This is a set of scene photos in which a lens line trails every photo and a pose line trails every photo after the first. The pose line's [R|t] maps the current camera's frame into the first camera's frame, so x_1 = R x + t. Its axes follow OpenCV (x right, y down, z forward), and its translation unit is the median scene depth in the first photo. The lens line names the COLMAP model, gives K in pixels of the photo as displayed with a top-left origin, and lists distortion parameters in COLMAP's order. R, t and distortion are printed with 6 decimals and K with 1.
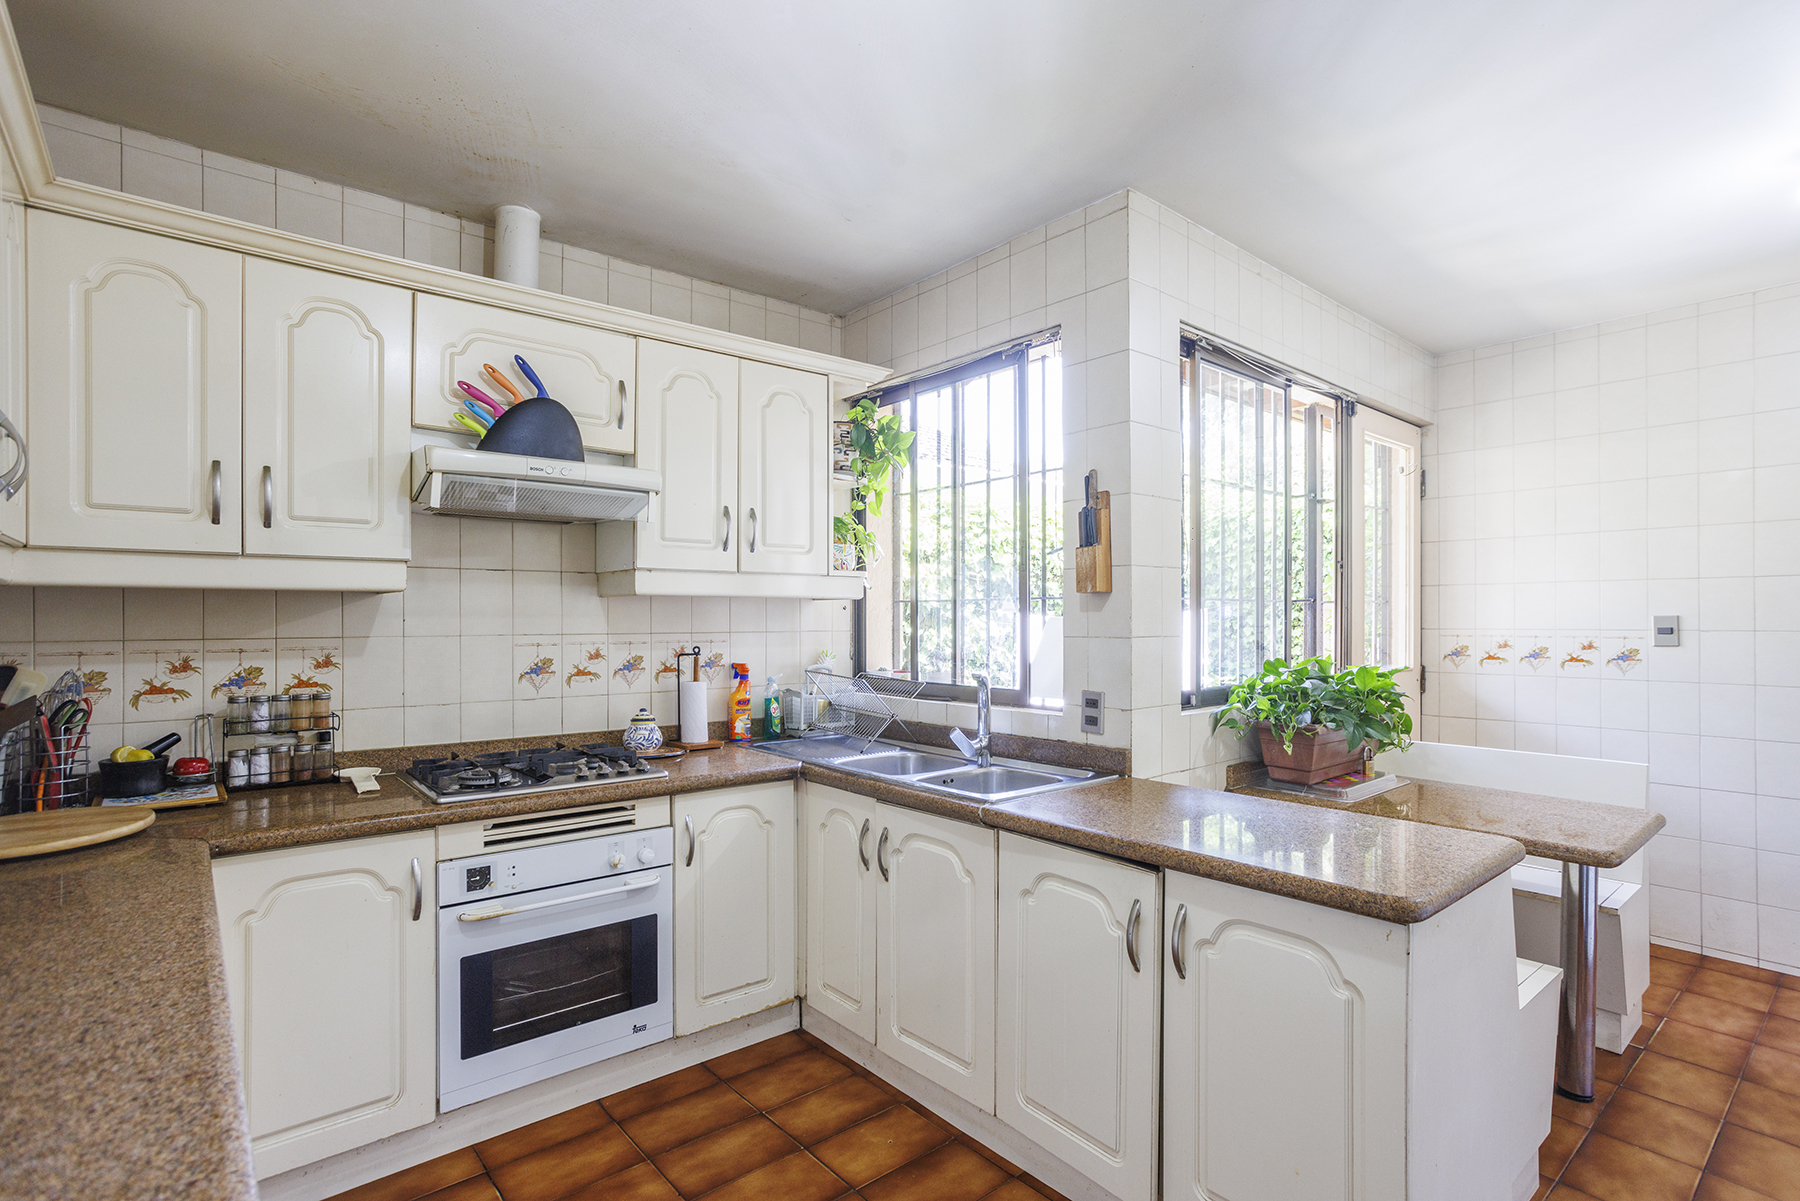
lens RADIAL K [[890.8, 0, 902.5], [0, 890.8, 613.6], [0, 0, 1]] dist [-0.001205, -0.000078]
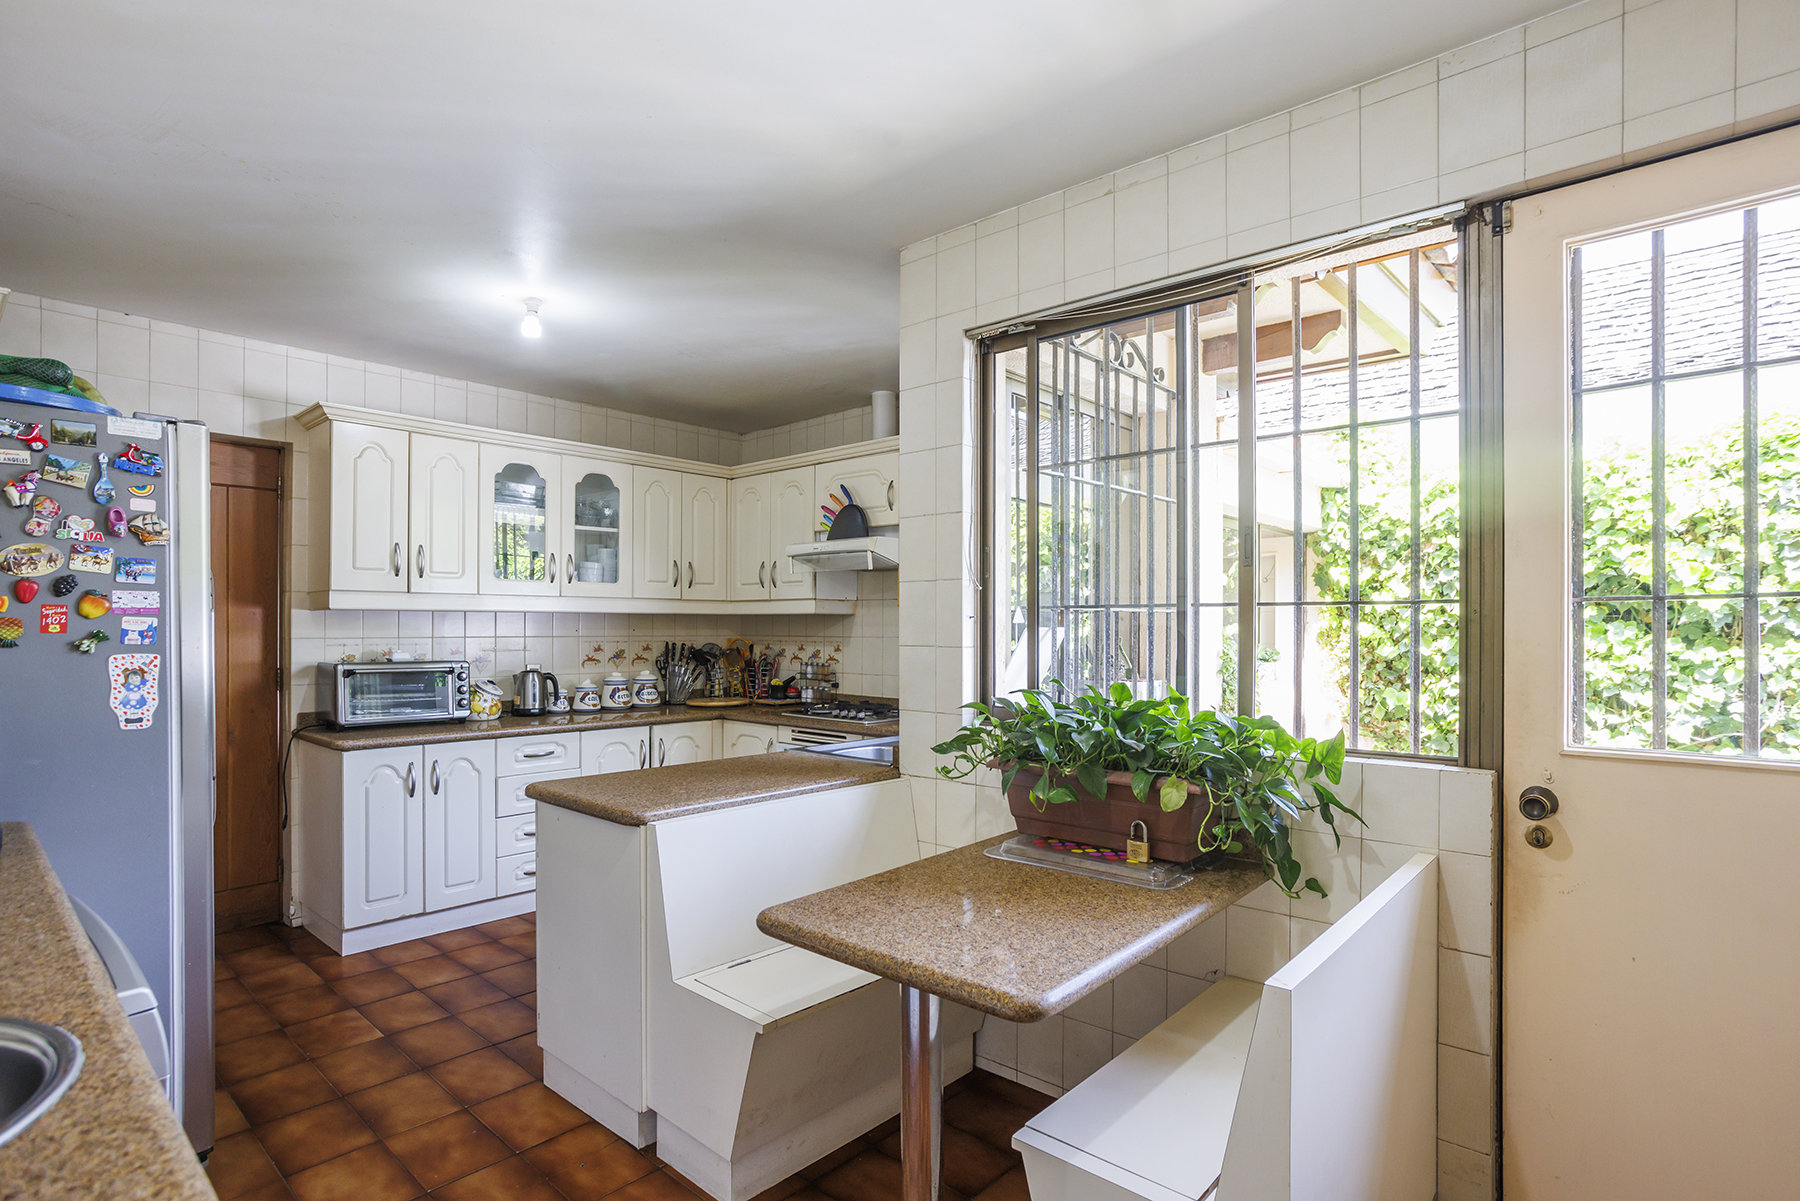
lens RADIAL K [[890.8, 0, 902.5], [0, 890.8, 613.6], [0, 0, 1]] dist [-0.001205, -0.000078]
pose [[0.140414, 0.001573, -0.990092, 1.412410], [0.014103, 0.999894, 0.003589, -0.031927], [0.989992, -0.014468, 0.140376, 0.882774]]
